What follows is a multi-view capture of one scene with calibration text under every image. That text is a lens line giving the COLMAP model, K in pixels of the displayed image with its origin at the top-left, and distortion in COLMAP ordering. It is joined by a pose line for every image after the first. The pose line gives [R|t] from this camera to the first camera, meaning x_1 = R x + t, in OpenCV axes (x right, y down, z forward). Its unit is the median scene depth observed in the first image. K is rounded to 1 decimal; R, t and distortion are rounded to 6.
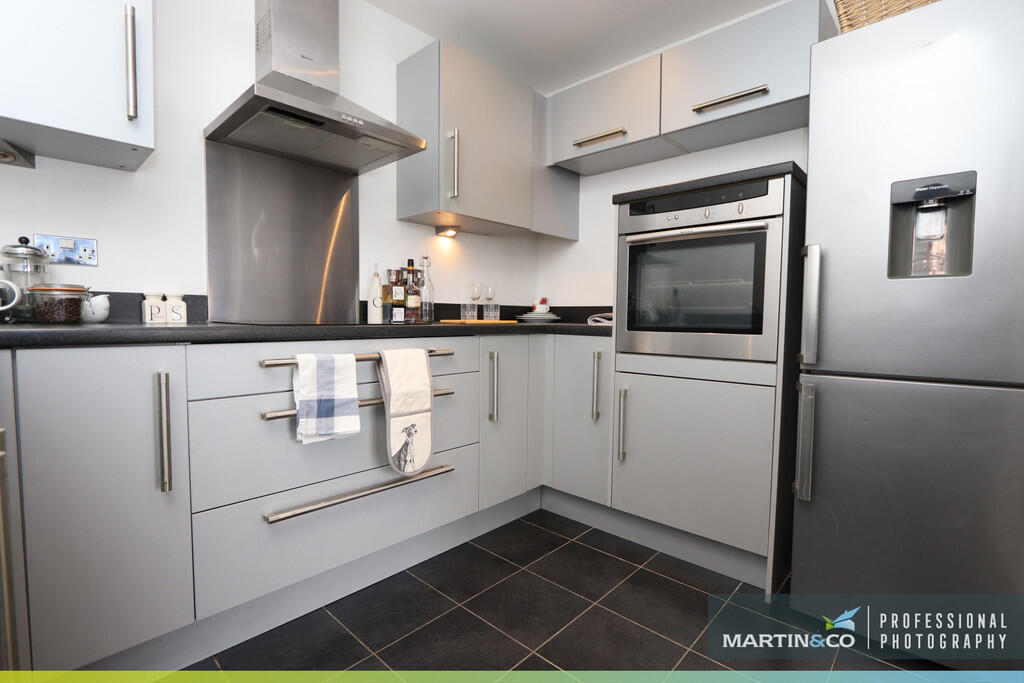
lens RADIAL K [[478.5, 0, 512.0], [0, 478.5, 341.5], [0, 0, 1]] dist [-0.013414, 0.000040]
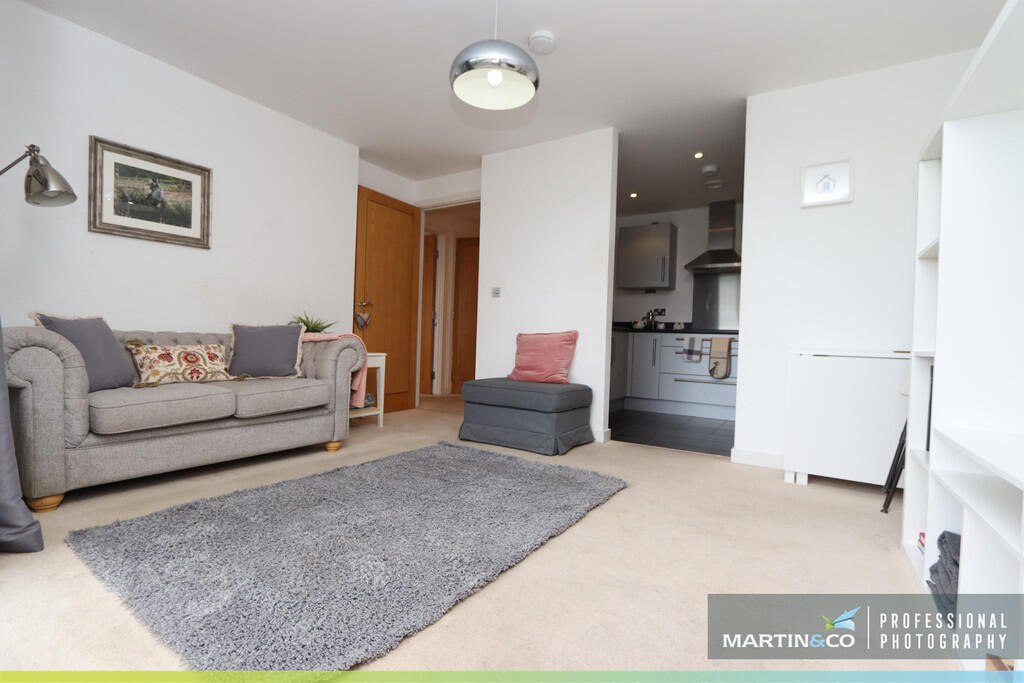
lens RADIAL K [[478.5, 0, 512.0], [0, 478.5, 341.5], [0, 0, 1]] dist [-0.013414, 0.000040]
pose [[0.176459, -0.002355, -0.984305, 2.463159], [-0.085253, 0.996203, -0.017667, 0.202860], [0.980609, 0.087033, 0.175588, -0.803865]]
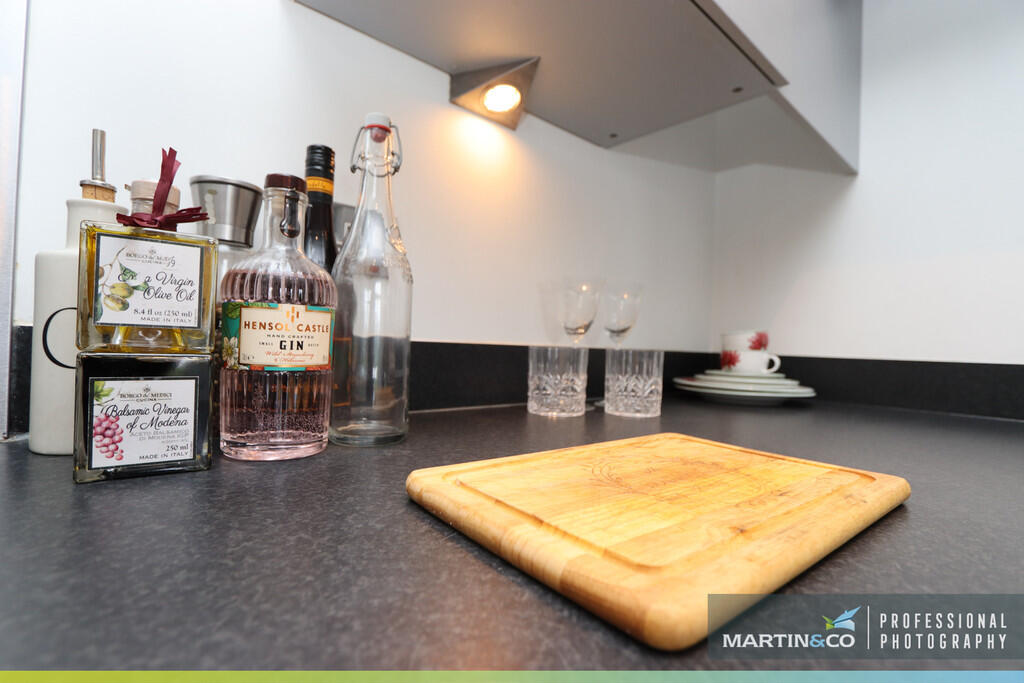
lens RADIAL K [[478.5, 0, 512.0], [0, 478.5, 341.5], [0, 0, 1]] dist [-0.013414, 0.000040]
pose [[0.994692, 0.025912, -0.099578, -0.137398], [-0.032024, 0.997668, -0.060277, -0.098495], [0.097784, 0.063146, 0.993202, 1.102666]]
